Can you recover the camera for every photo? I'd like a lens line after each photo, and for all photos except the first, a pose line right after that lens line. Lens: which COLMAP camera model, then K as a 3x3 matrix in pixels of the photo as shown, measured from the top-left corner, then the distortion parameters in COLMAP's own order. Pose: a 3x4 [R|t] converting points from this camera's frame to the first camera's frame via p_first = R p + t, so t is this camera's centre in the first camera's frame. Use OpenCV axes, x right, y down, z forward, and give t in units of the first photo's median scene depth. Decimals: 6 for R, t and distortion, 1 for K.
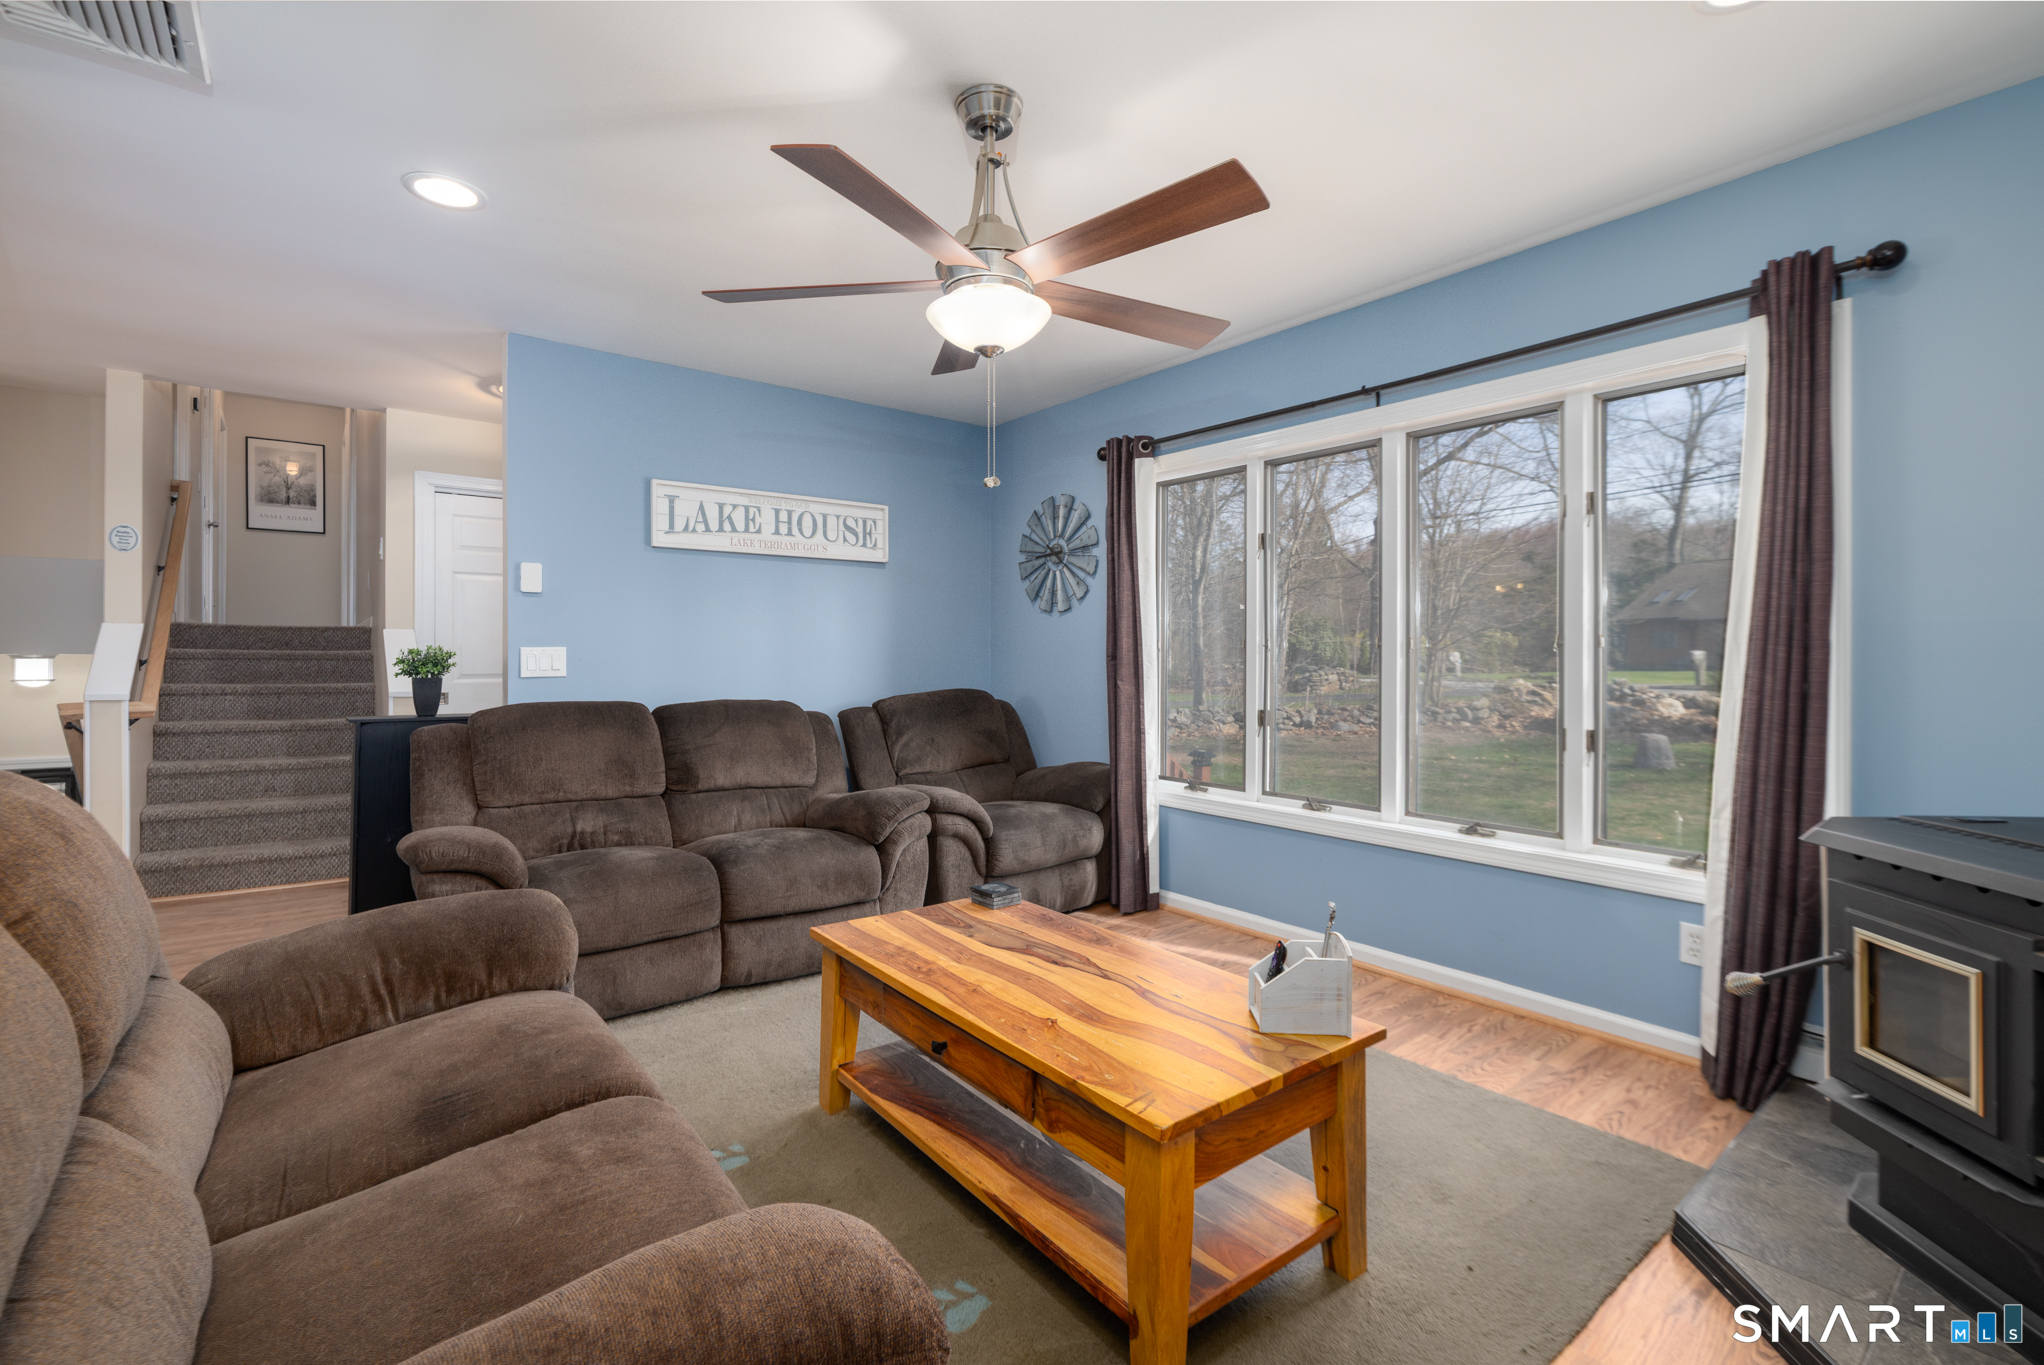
lens RADIAL K [[884.6, 0, 997.6], [0, 884.6, 646.9], [0, 0, 1]] dist [0.002165, 0.000267]
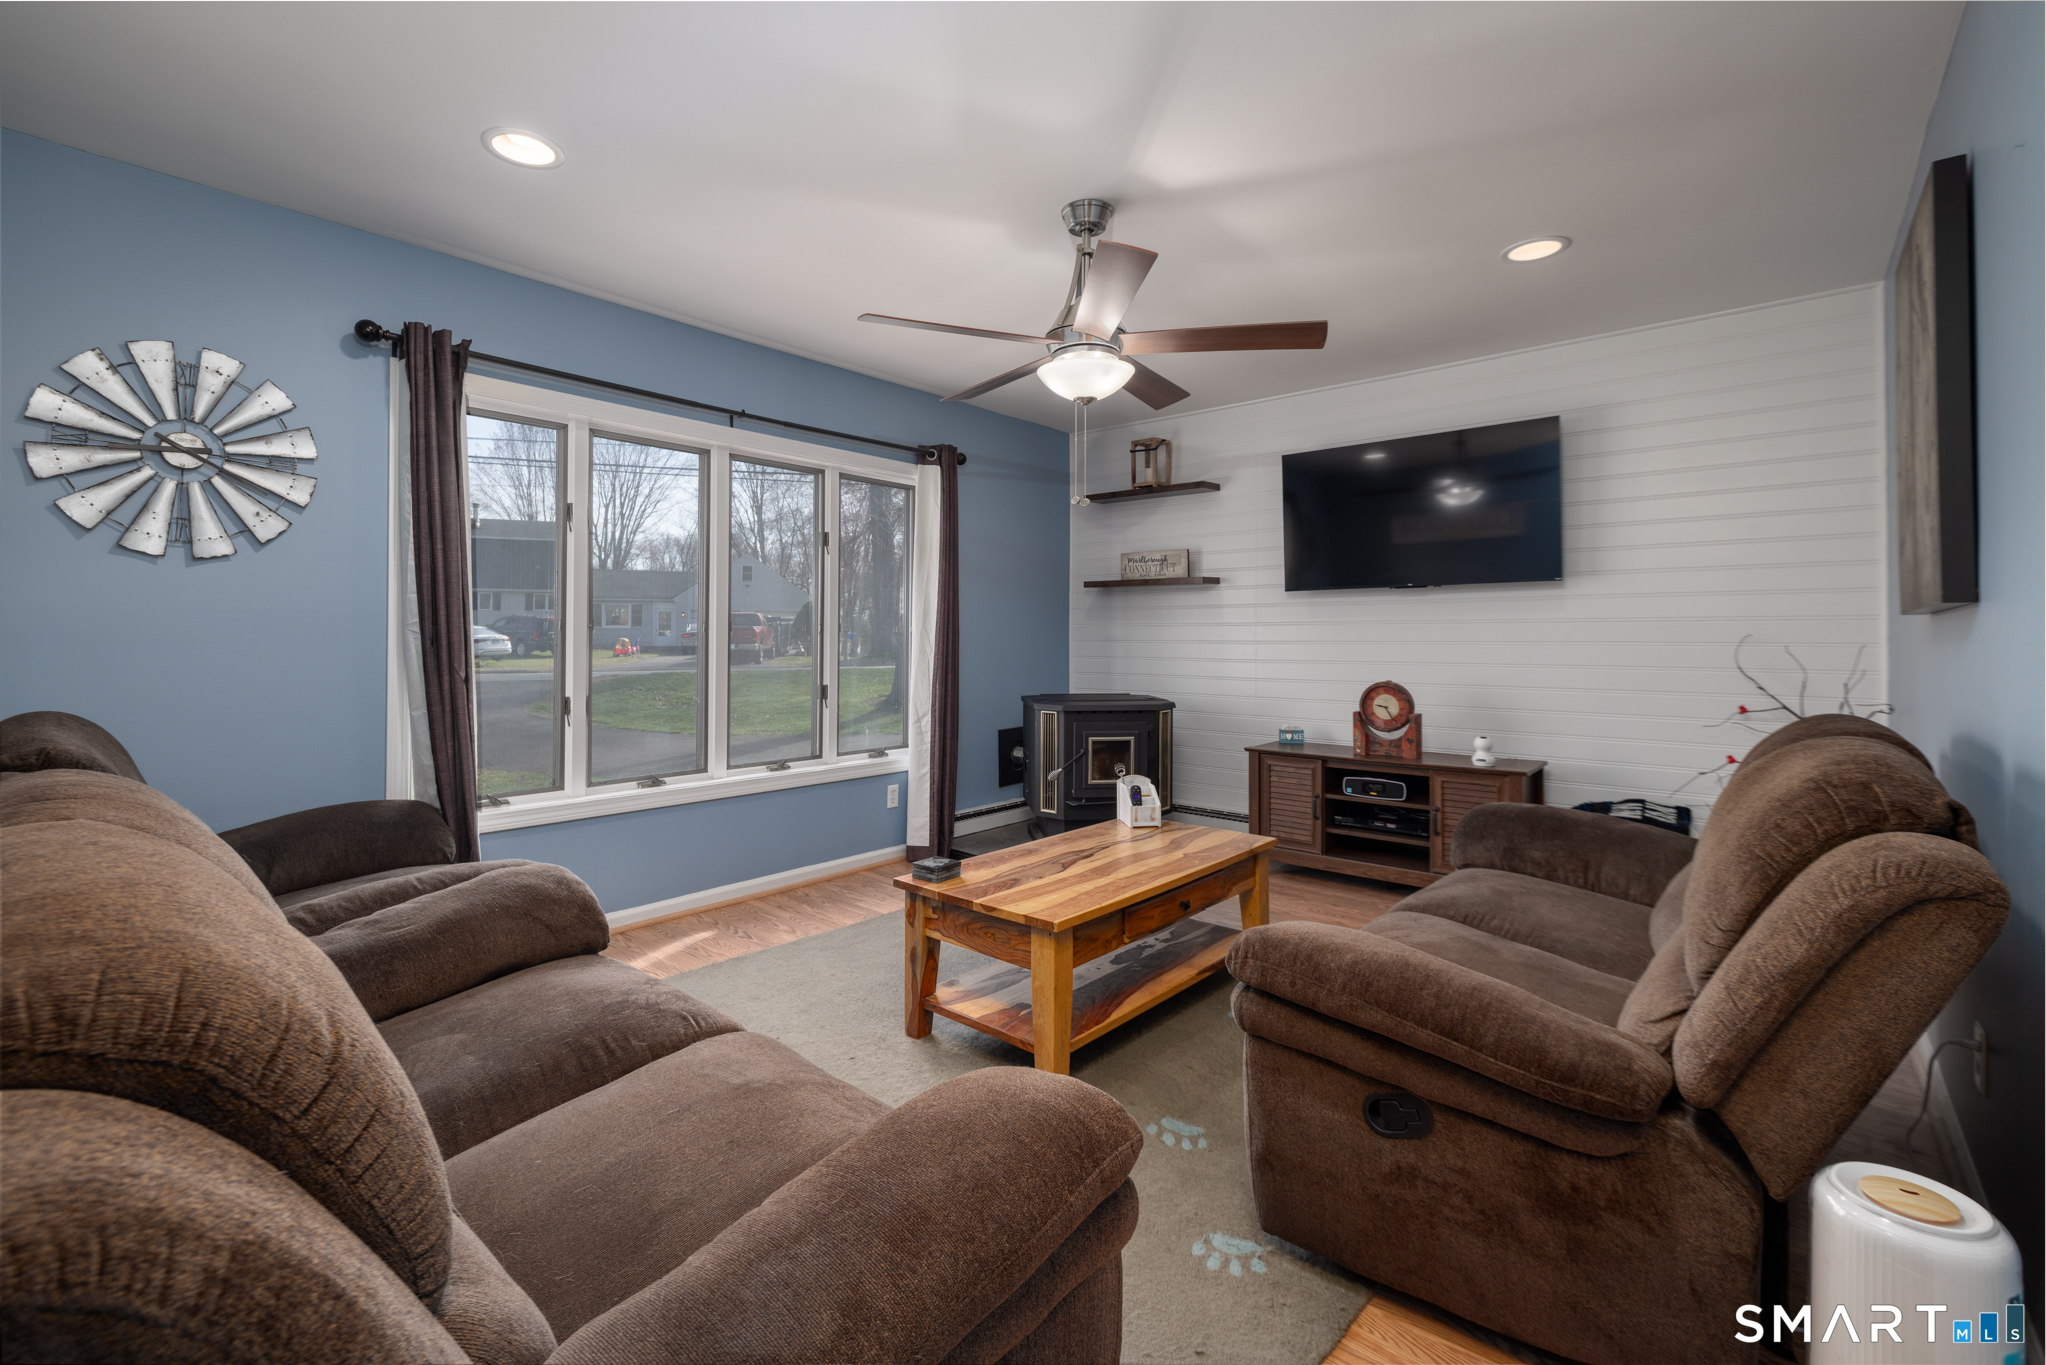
lens RADIAL K [[891.7, 0, 1019.4], [0, 891.7, 625.5], [0, 0, 1]] dist [0.001595, 0.000198]
pose [[-0.203358, 0.010672, 0.979046, -0.819264], [-0.013507, 0.999815, -0.013704, 0.007426], [-0.979011, -0.016011, -0.203177, 0.878590]]
